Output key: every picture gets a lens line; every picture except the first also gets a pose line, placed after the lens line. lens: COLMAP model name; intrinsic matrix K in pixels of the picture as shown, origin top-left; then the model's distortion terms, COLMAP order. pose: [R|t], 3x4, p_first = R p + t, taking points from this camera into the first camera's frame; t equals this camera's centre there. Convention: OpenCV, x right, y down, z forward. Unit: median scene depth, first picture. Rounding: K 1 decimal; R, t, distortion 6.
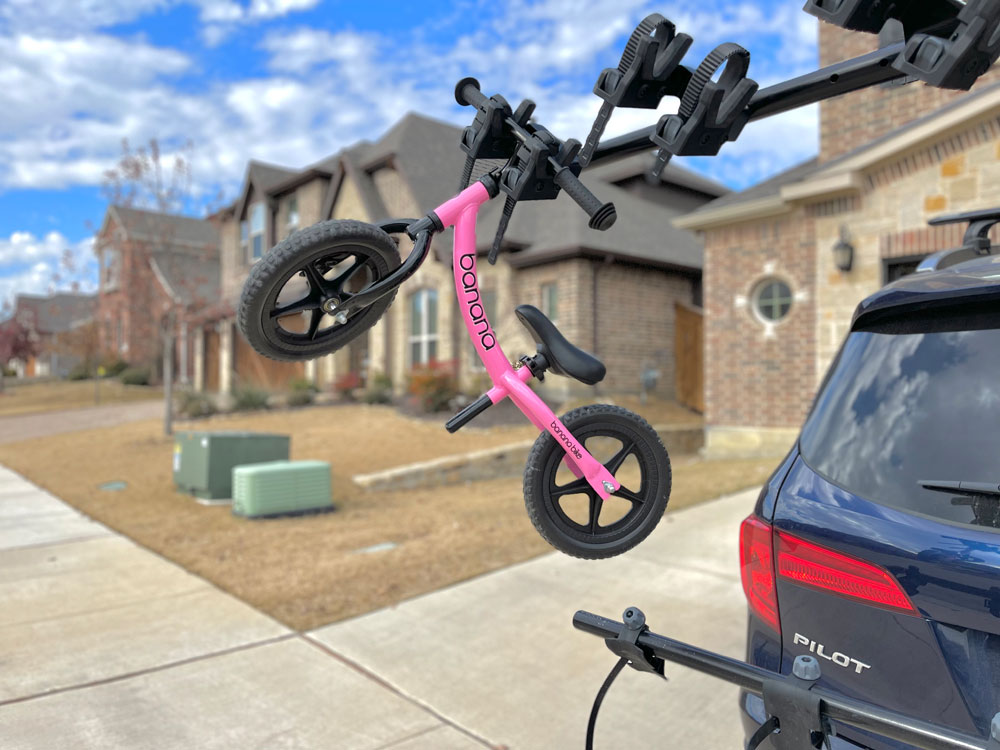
lens RADIAL K [[756.7, 0, 503.6], [0, 756.7, 381.7], [0, 0, 1]] dist [0.050502, -0.056360]
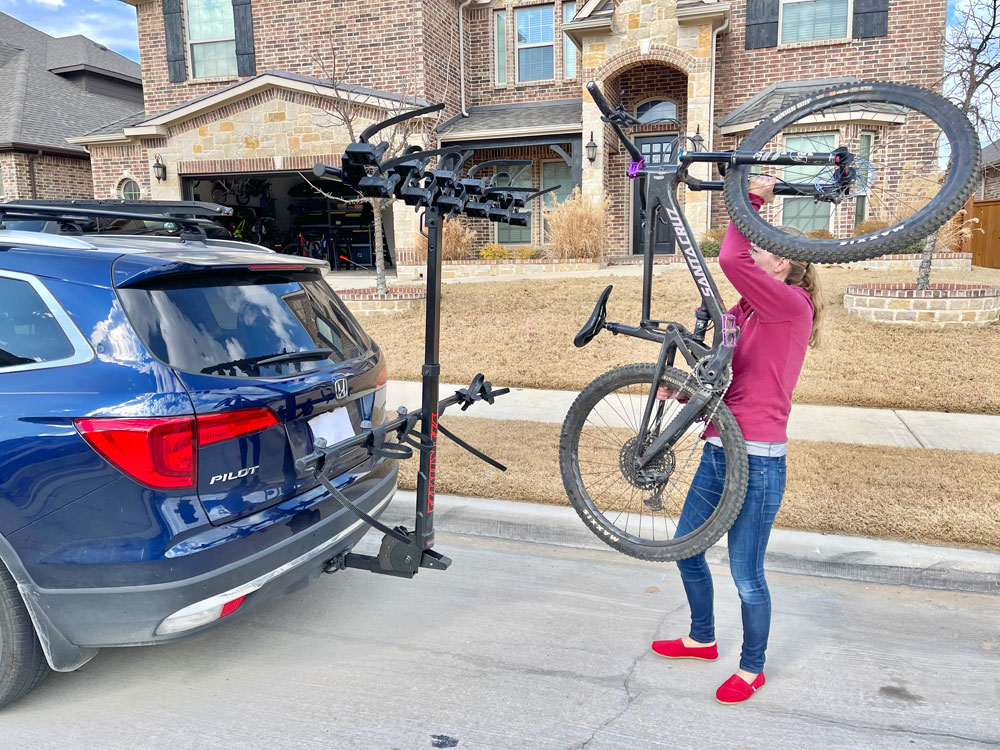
lens RADIAL K [[756.7, 0, 496.1], [0, 756.7, 375.5], [0, 0, 1]] dist [0.050502, -0.056360]
pose [[0.848224, -0.095641, 0.520931, 0.121750], [0.003024, 0.984419, 0.175811, 0.001988], [-0.529630, -0.147551, 0.835297, -1.098775]]
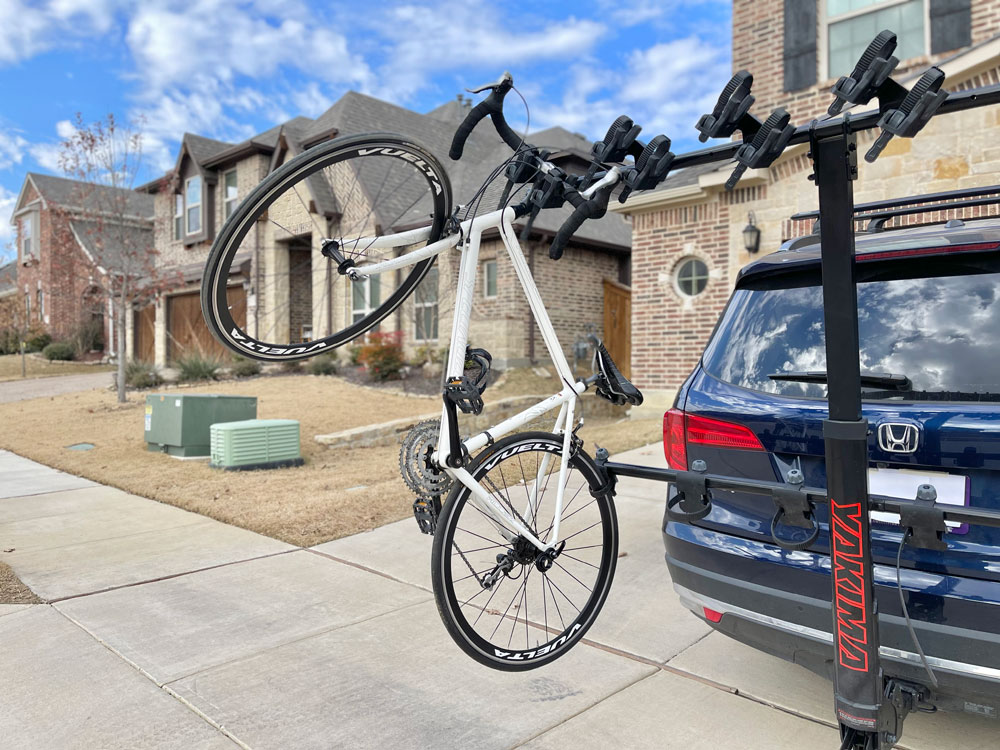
lens RADIAL K [[756.7, 0, 496.7], [0, 756.7, 378.8], [0, 0, 1]] dist [0.050502, -0.056360]
pose [[0.996206, -0.001847, 0.087008, -0.034767], [-0.000403, 0.999666, 0.025830, 0.016387], [-0.087027, -0.025767, 0.995873, -0.108903]]
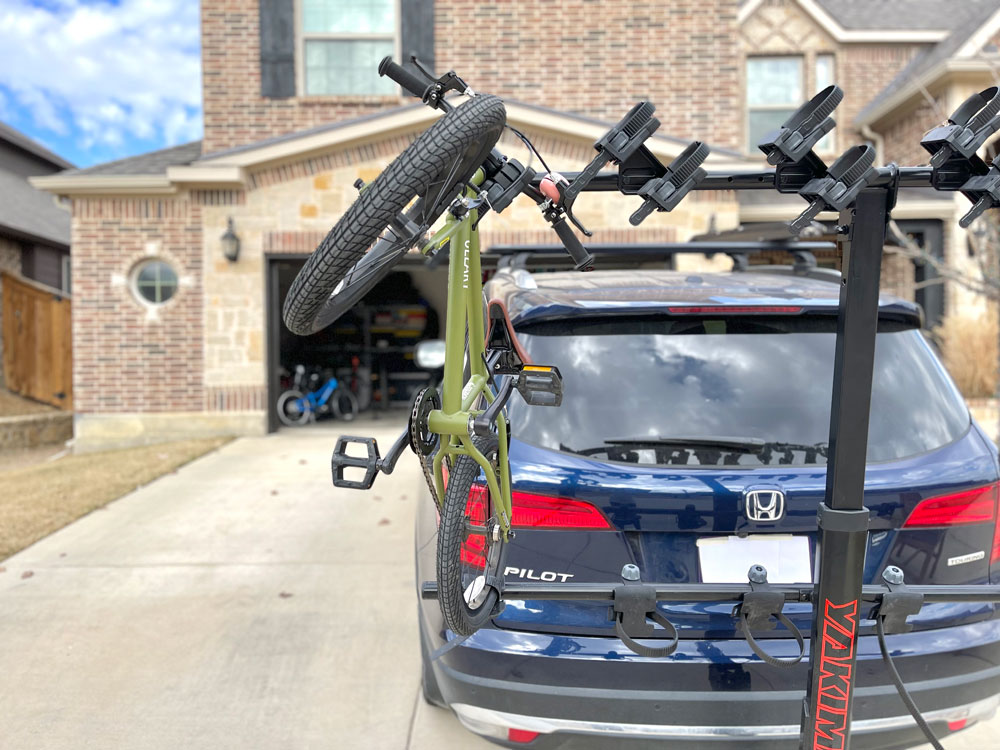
lens RADIAL K [[756.7, 0, 500.7], [0, 756.7, 378.6], [0, 0, 1]] dist [0.050502, -0.056360]
pose [[0.646662, -0.012699, 0.762671, -0.116689], [-0.001203, 0.999843, 0.017668, -0.001762], [-0.762776, -0.012343, 0.646545, 0.037517]]
